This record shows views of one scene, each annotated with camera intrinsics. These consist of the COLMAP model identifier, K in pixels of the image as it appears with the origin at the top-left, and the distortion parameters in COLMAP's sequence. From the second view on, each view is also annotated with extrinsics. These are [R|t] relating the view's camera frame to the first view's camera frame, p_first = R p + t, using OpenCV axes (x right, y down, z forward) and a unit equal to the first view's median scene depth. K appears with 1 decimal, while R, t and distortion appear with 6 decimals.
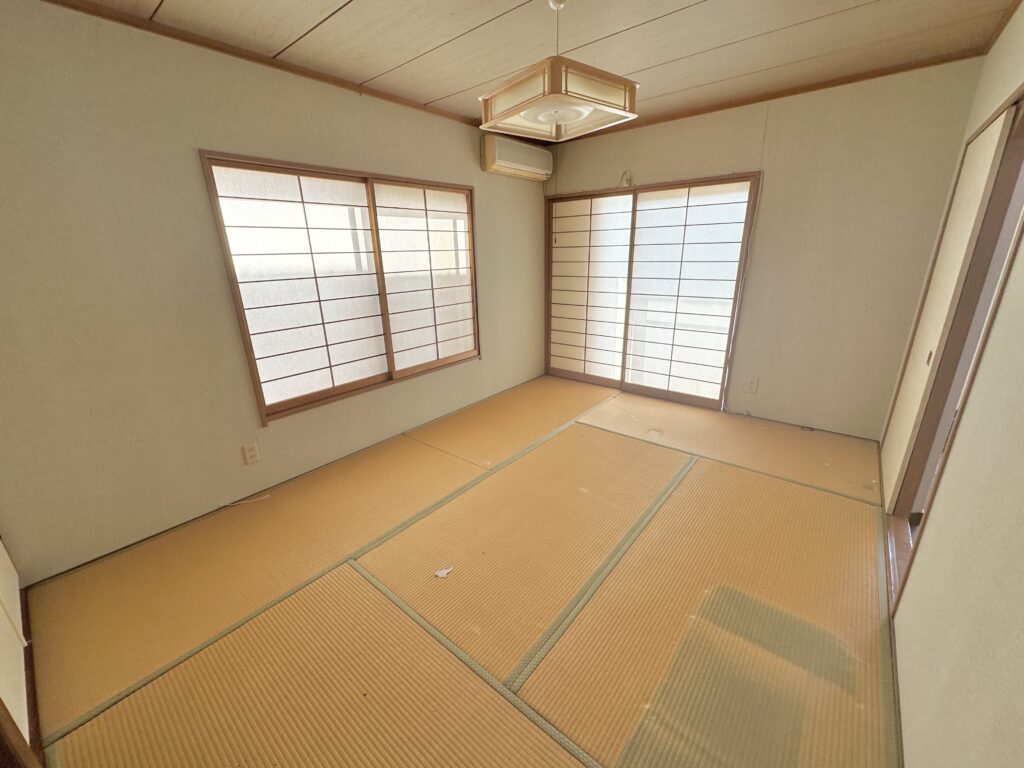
lens RADIAL K [[407.6, 0, 515.1], [0, 407.6, 383.2], [0, 0, 1]] dist [-0.002996, -0.000419]
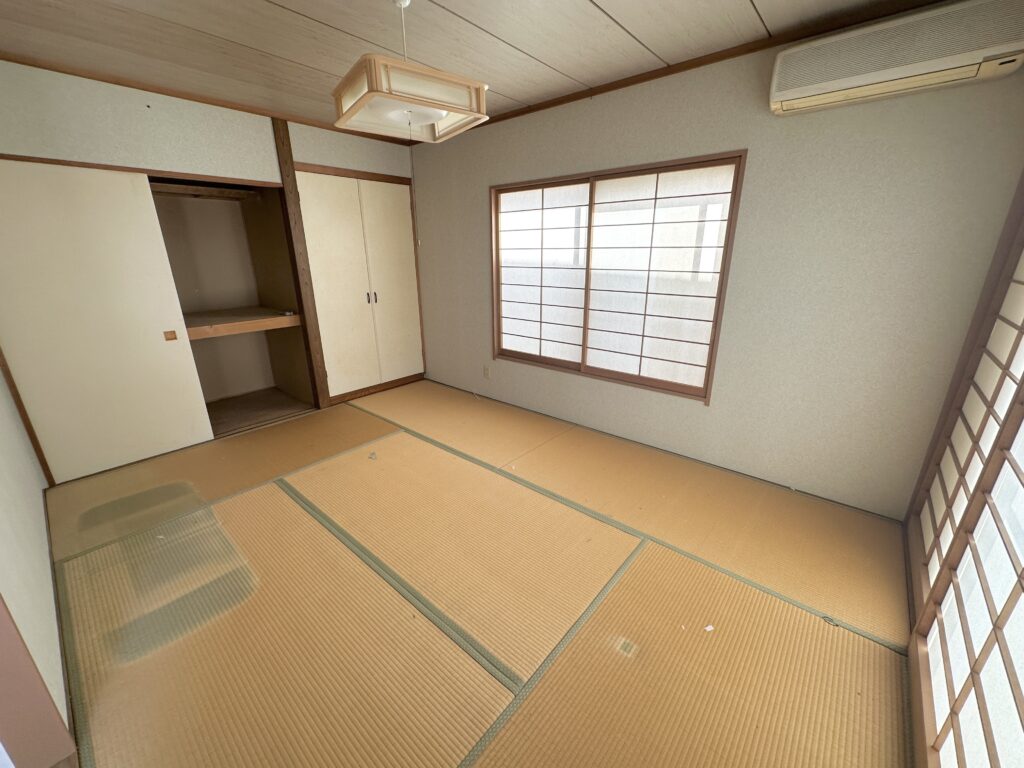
lens RADIAL K [[407.6, 0, 513.7], [0, 407.6, 386.5], [0, 0, 1]] dist [-0.002996, -0.000419]
pose [[-0.020647, 0.339550, -0.940361, 0.764470], [-0.302431, 0.894376, 0.329586, -0.291487], [0.952948, 0.291199, 0.084224, 0.832803]]
